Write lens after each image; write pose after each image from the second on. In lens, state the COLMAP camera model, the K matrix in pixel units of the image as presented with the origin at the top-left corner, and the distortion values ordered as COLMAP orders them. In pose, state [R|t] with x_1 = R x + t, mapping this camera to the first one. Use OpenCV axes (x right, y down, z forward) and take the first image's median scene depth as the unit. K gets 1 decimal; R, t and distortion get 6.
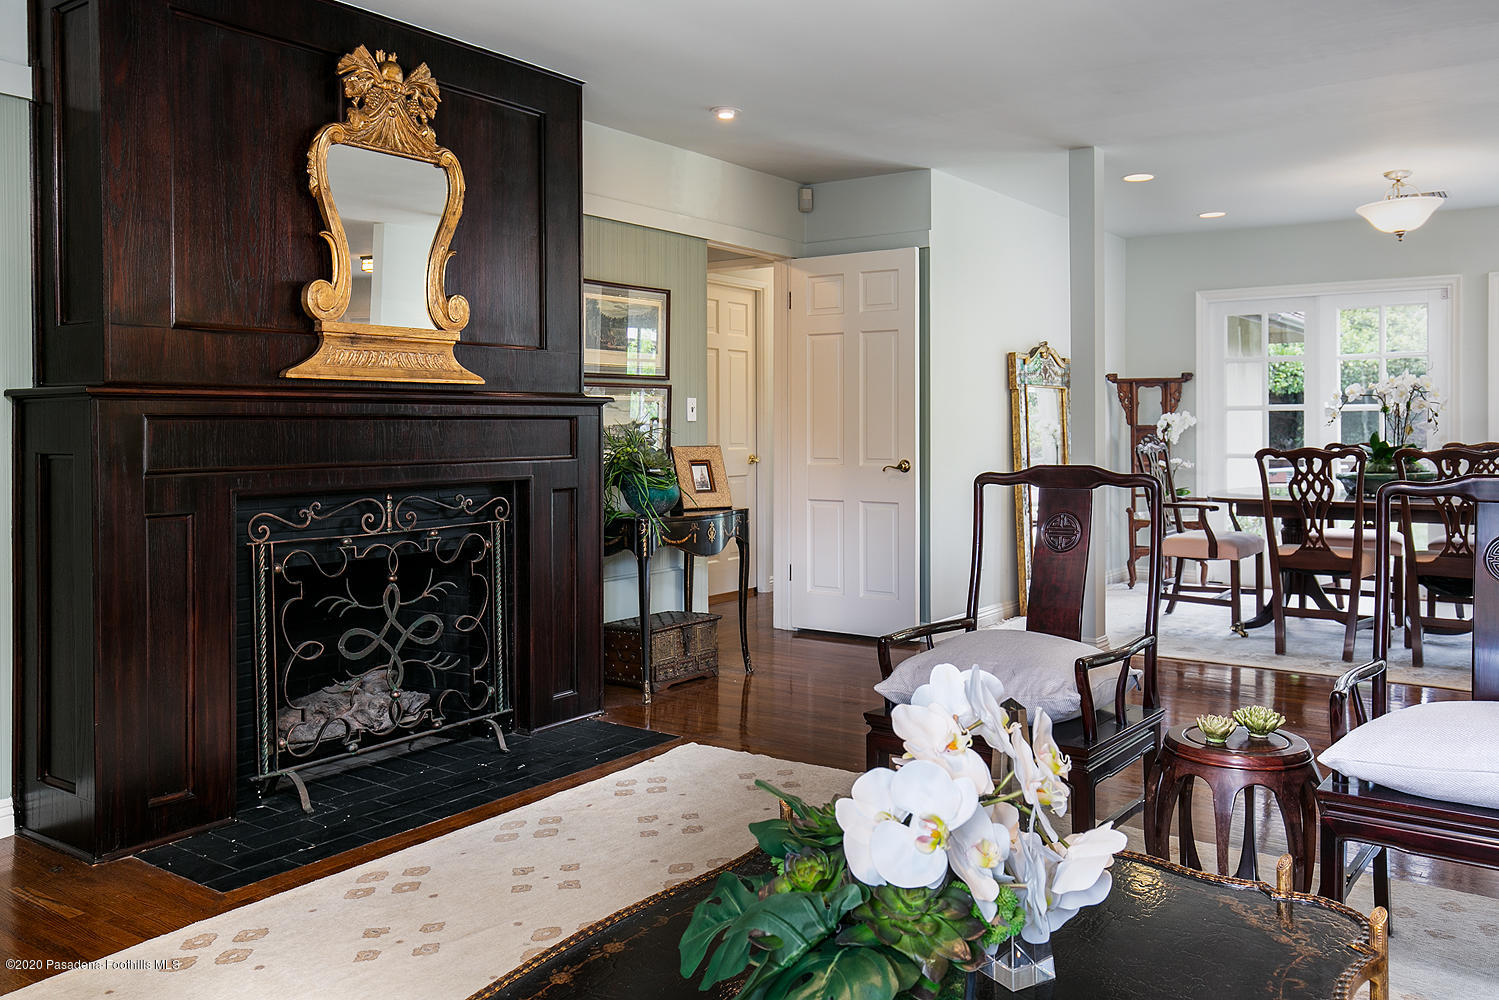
lens RADIAL K [[1213.6, 0, 788.2], [0, 1213.6, 429.3], [0, 0, 1]] dist [0.052695, -0.001496]
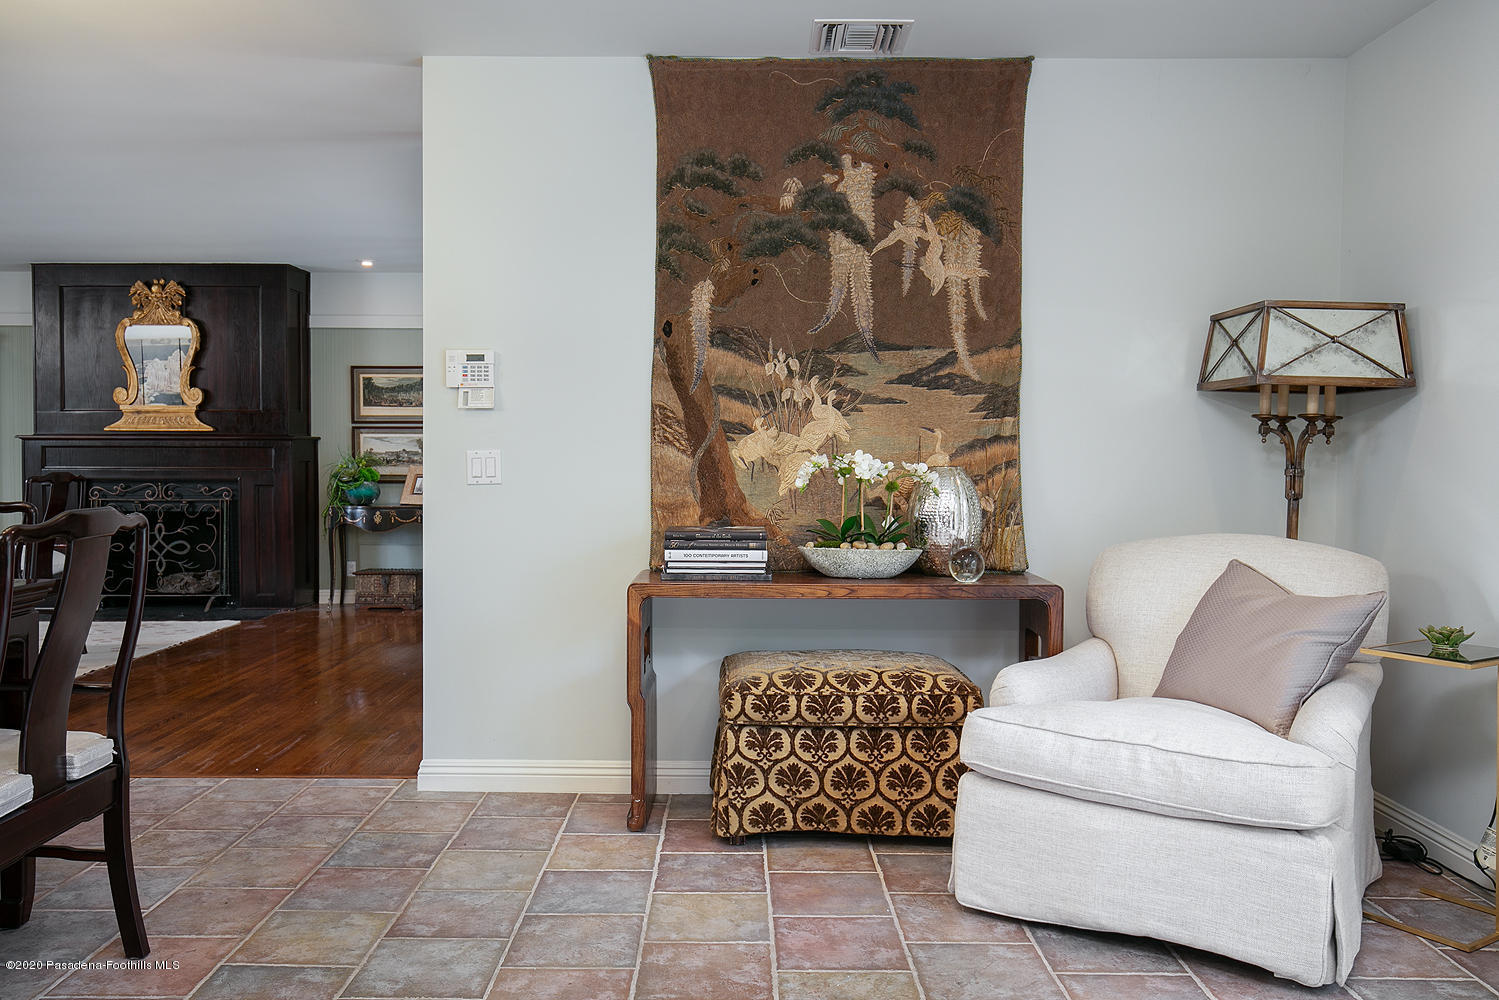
lens RADIAL K [[1213.6, 0, 715.0], [0, 1213.6, 472.2], [0, 0, 1]] dist [0.052695, -0.001496]
pose [[0.550496, 0.026707, -0.834411, 1.400484], [-0.009423, 0.999623, 0.025778, -0.020989], [0.834785, -0.006328, 0.550540, 0.426601]]
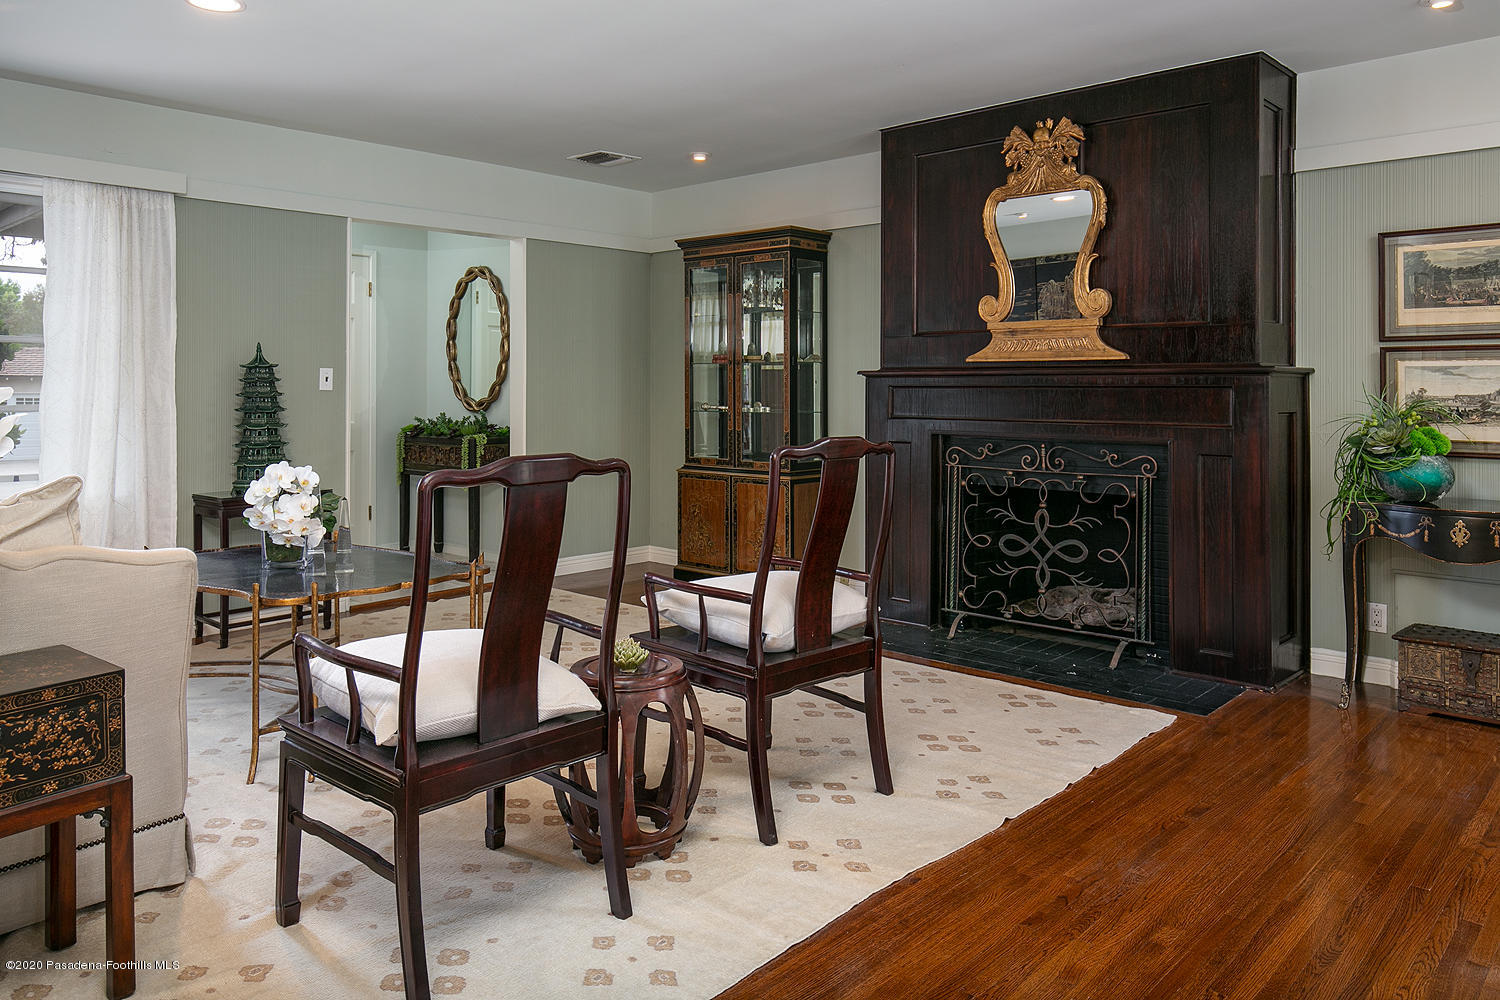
lens RADIAL K [[1039.9, 0, 753.4], [0, 1039.9, 385.8], [0, 0, 1]] dist [-0.009073, 0.000434]
pose [[-0.138436, 0.001646, -0.990370, 0.593975], [-0.005843, 0.999980, 0.002479, -0.008410], [0.990354, 0.006130, -0.138423, 0.575852]]
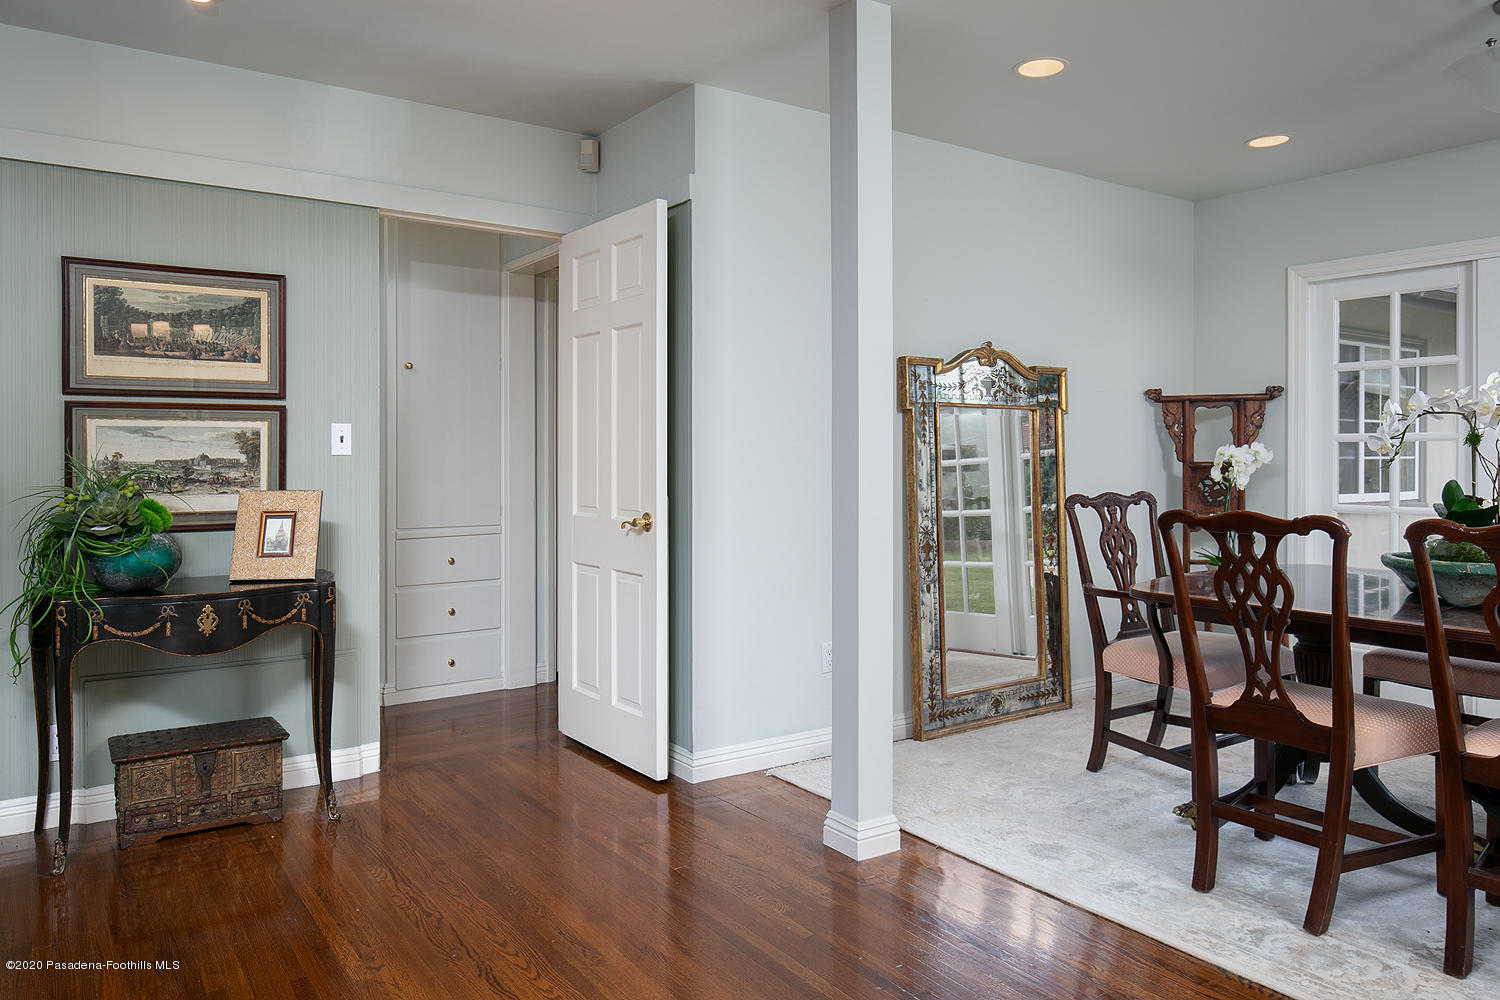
lens RADIAL K [[1039.9, 0, 760.9], [0, 1039.9, 463.9], [0, 0, 1]] dist [-0.009073, 0.000434]
pose [[0.936454, 0.007943, -0.350702, 0.386008], [-0.005690, 0.999956, 0.007453, -0.007608], [0.350745, -0.004984, 0.936458, 0.509638]]
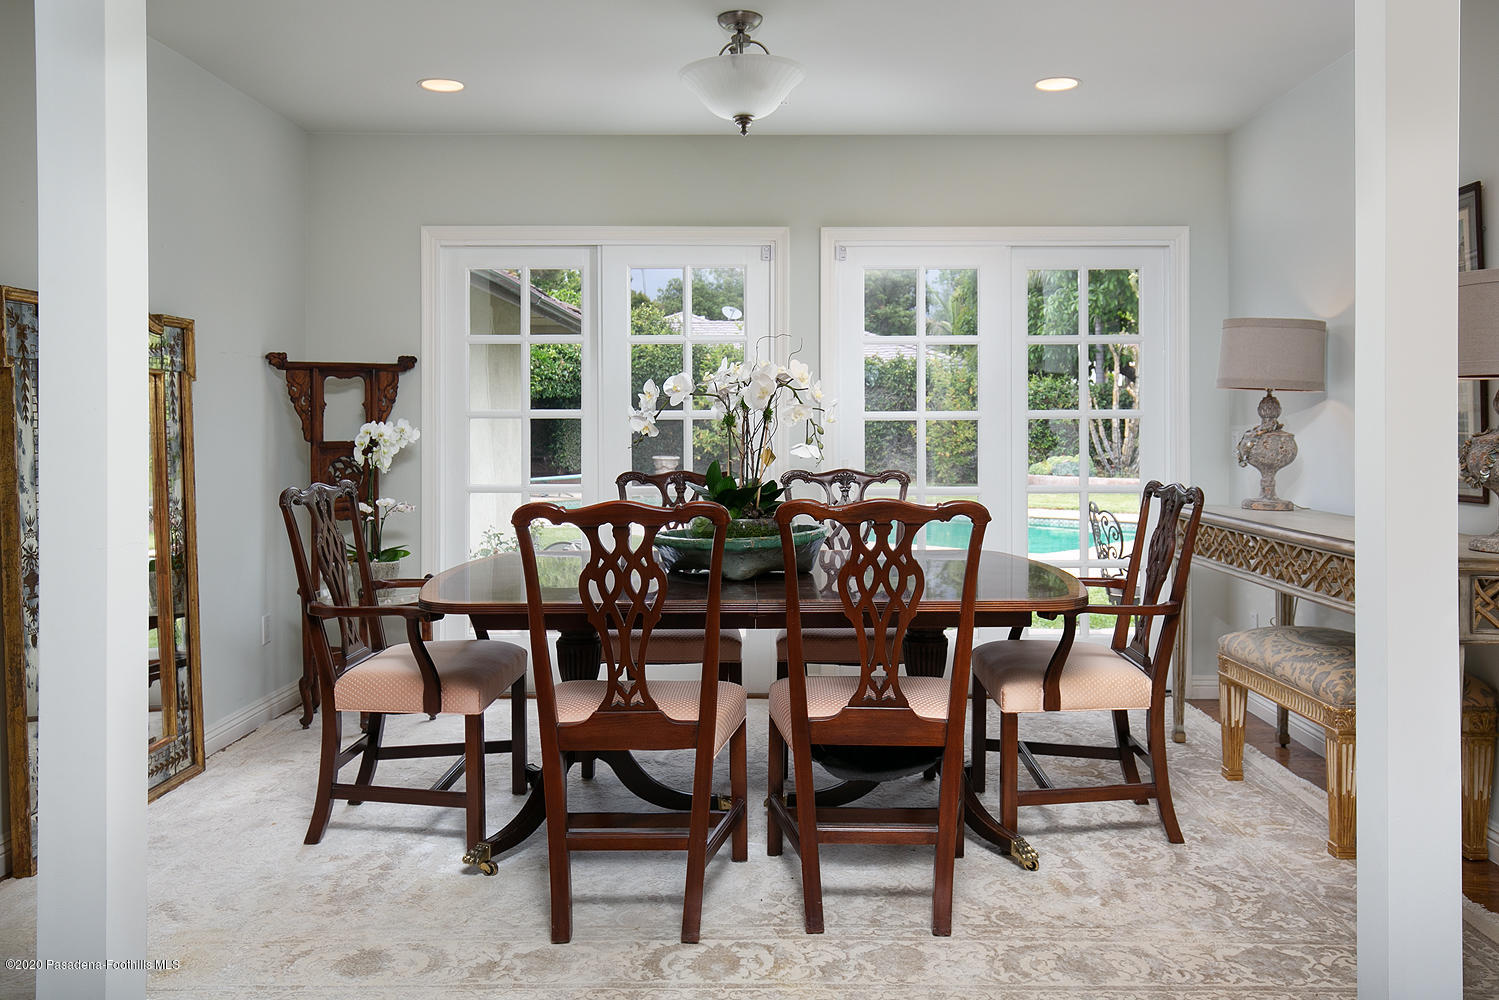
lens RADIAL K [[1173.0, 0, 785.7], [0, 1173.0, 429.5], [0, 0, 1]] dist [-0.005359, 0.007700]
pose [[0.827431, -0.000354, 0.561568, 0.223719], [0.002060, 0.999995, -0.002405, -0.010989], [-0.561564, 0.003146, 0.827427, 0.589173]]
